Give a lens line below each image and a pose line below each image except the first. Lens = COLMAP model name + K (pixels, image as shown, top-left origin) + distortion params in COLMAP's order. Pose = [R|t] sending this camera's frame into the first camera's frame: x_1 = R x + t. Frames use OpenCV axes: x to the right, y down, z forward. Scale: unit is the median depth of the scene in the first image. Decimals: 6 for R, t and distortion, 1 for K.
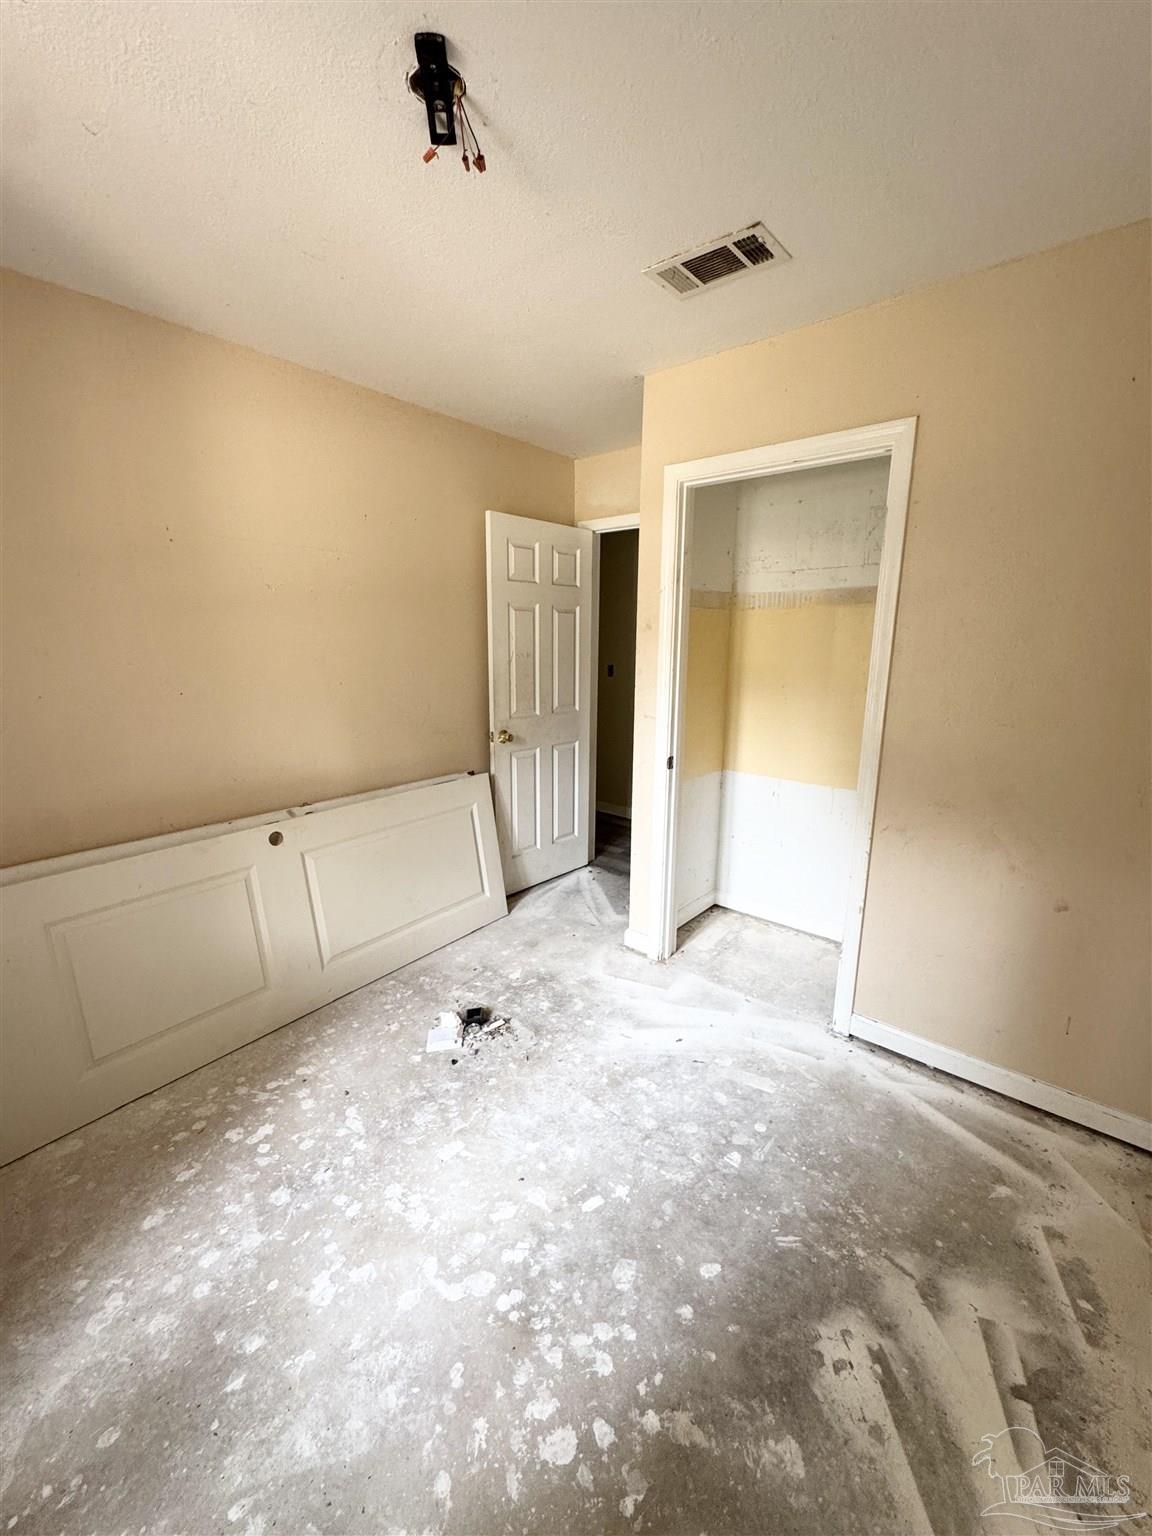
lens RADIAL K [[615.4, 0, 569.8], [0, 615.4, 769.4], [0, 0, 1]] dist [-0.004249, -0.000016]
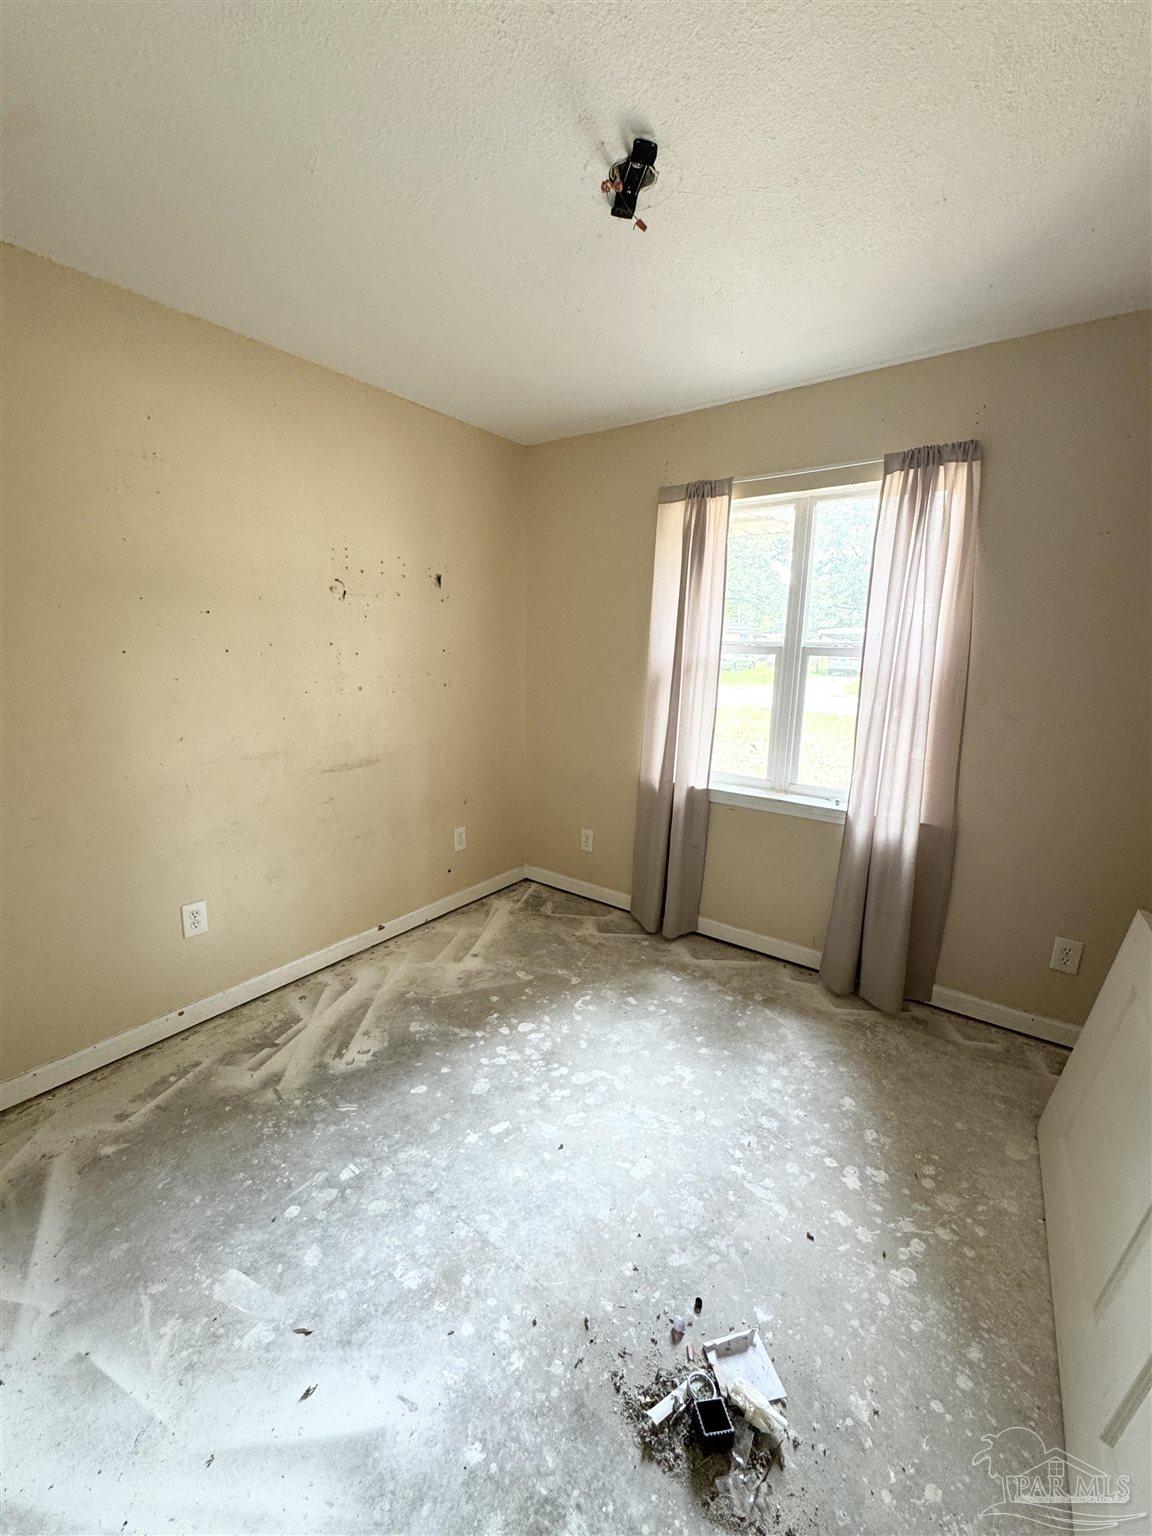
lens RADIAL K [[615.4, 0, 585.8], [0, 615.4, 767.8], [0, 0, 1]] dist [-0.004249, -0.000016]
pose [[-0.995389, -0.003014, -0.095871, -0.012069], [-0.041293, 0.915609, 0.399945, -0.417180], [0.086575, 0.402059, -0.911511, 1.959629]]
